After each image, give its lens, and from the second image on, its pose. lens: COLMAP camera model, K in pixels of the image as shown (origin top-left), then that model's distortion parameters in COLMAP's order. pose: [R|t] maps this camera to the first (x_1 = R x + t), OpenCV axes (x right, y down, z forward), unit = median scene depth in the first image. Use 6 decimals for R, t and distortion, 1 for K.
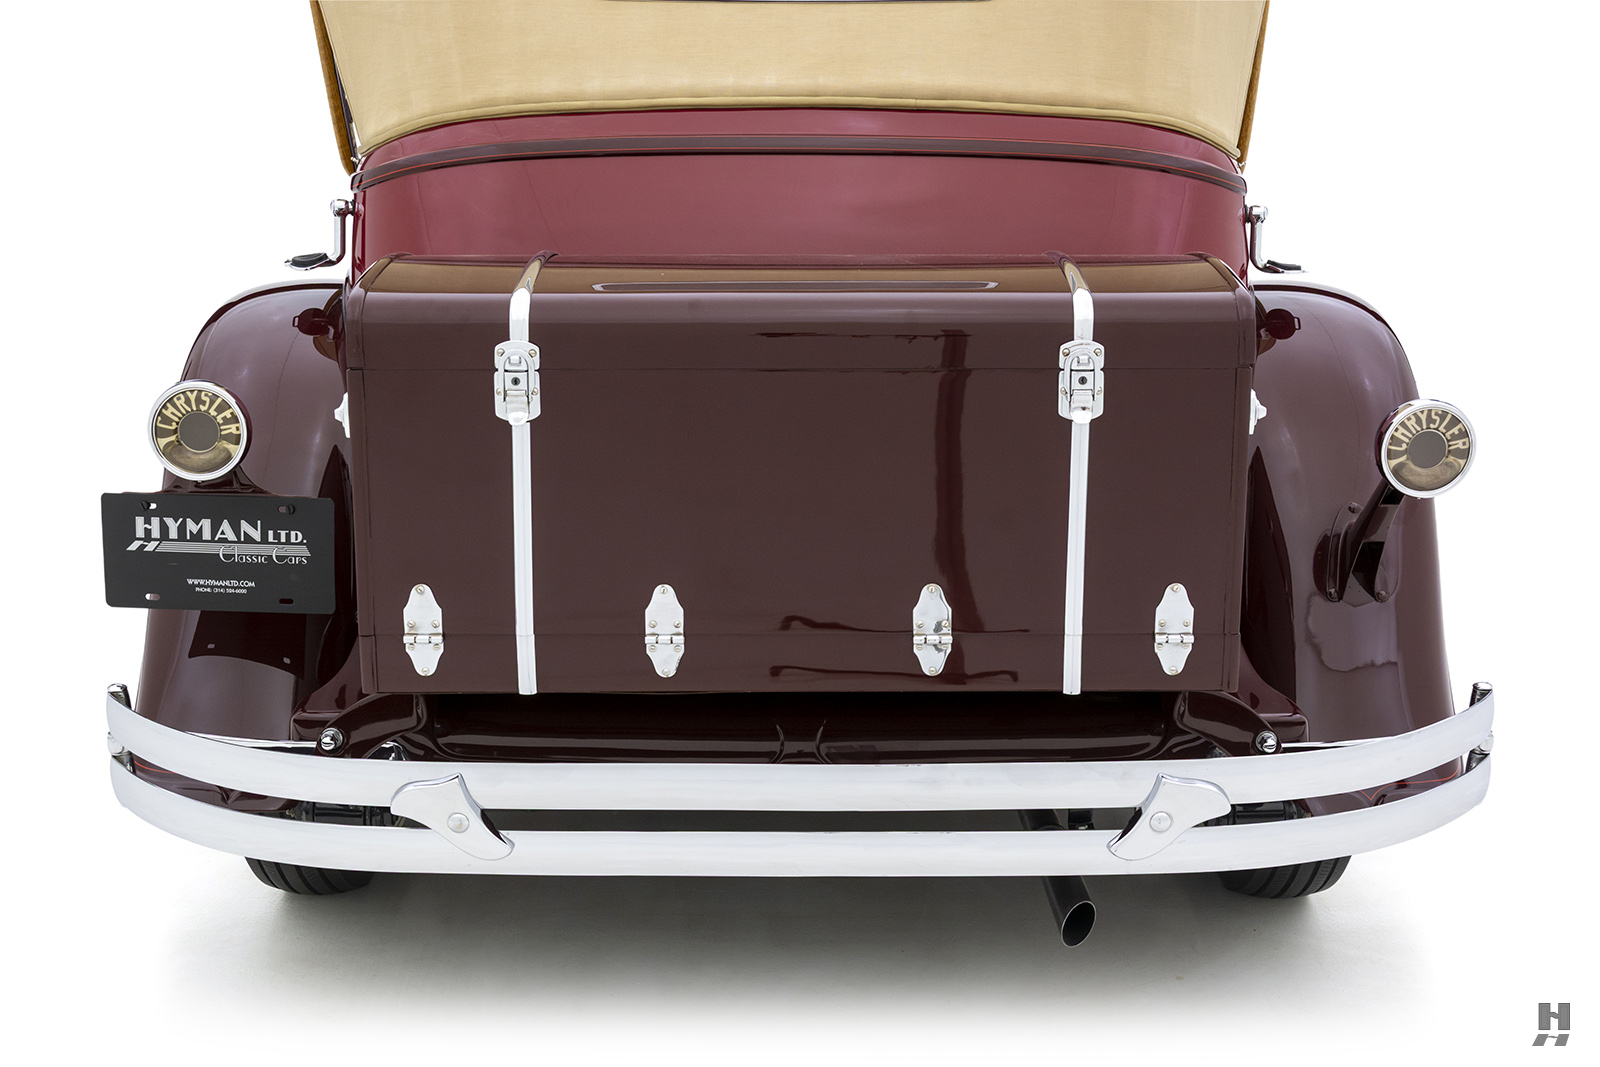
lens RADIAL K [[1924.5, 0, 800.4], [0, 1924.5, 524.8], [0, 0, 1]] dist [0.040270, 0.000000]
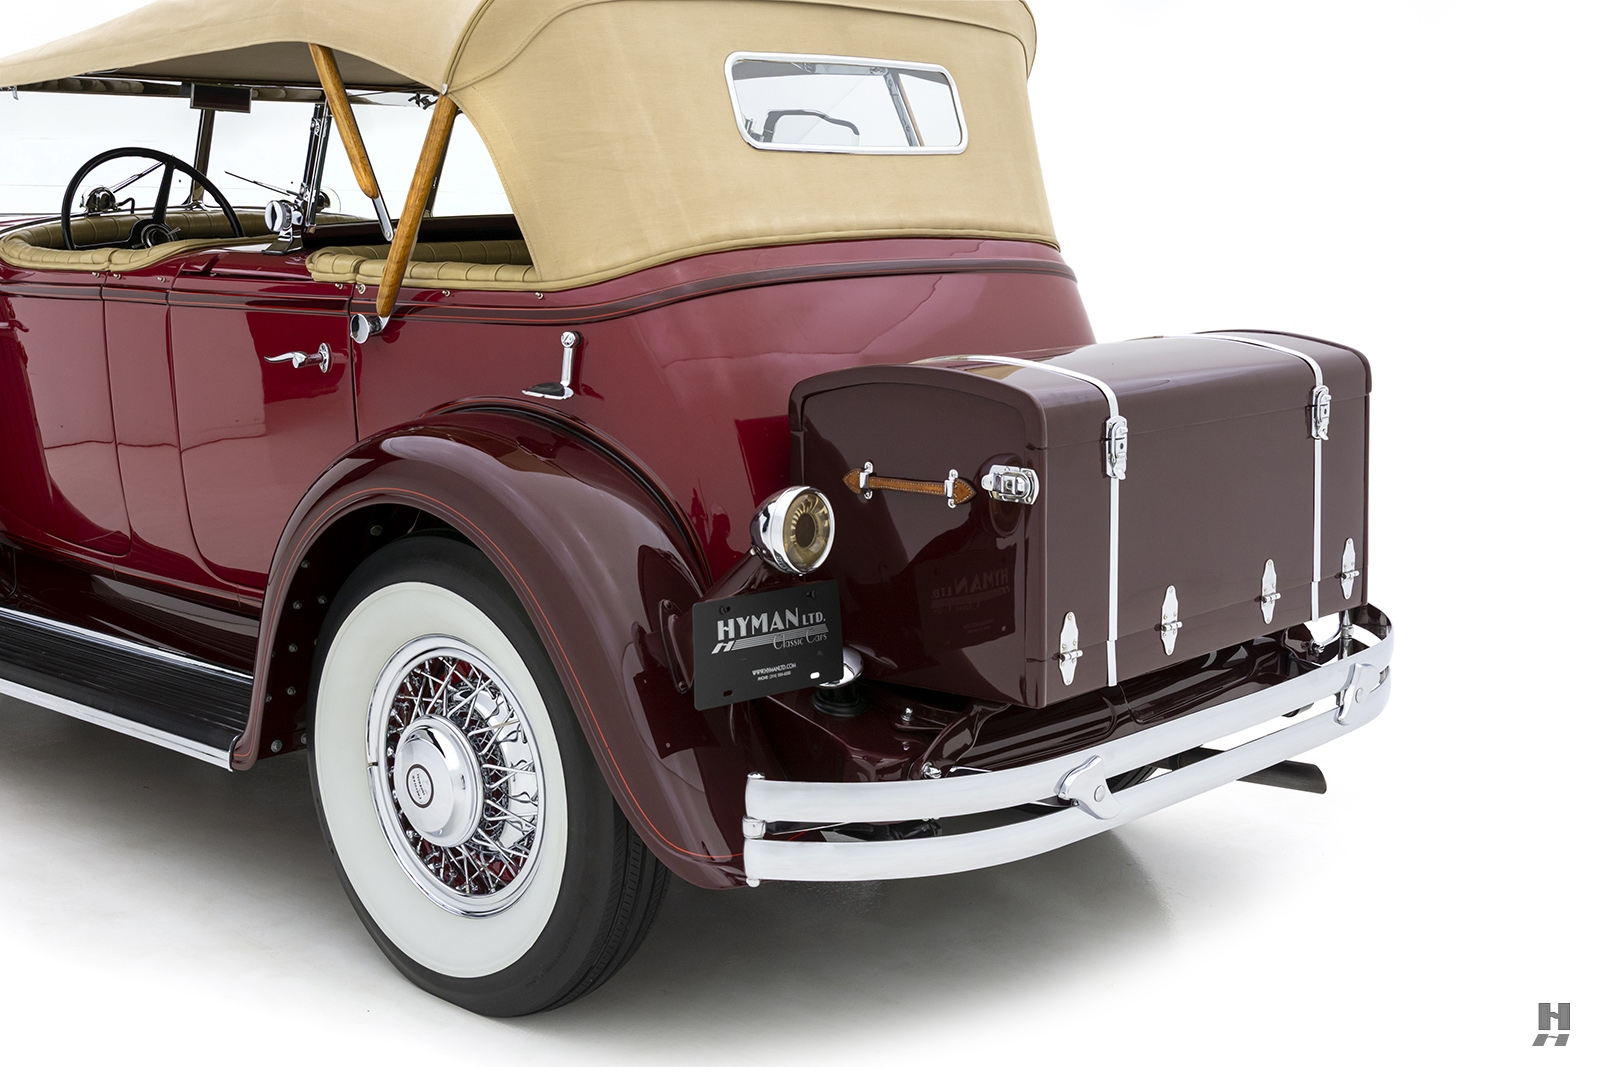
lens RADIAL K [[2055.3, 0, 800.8], [0, 2055.3, 538.8], [0, 0, 1]] dist [-0.024006, 0.000000]
pose [[0.676213, -0.125321, 0.725969, -1.146895], [0.167316, 0.985799, 0.014326, -0.058797], [-0.717455, 0.111778, 0.687578, 0.164748]]
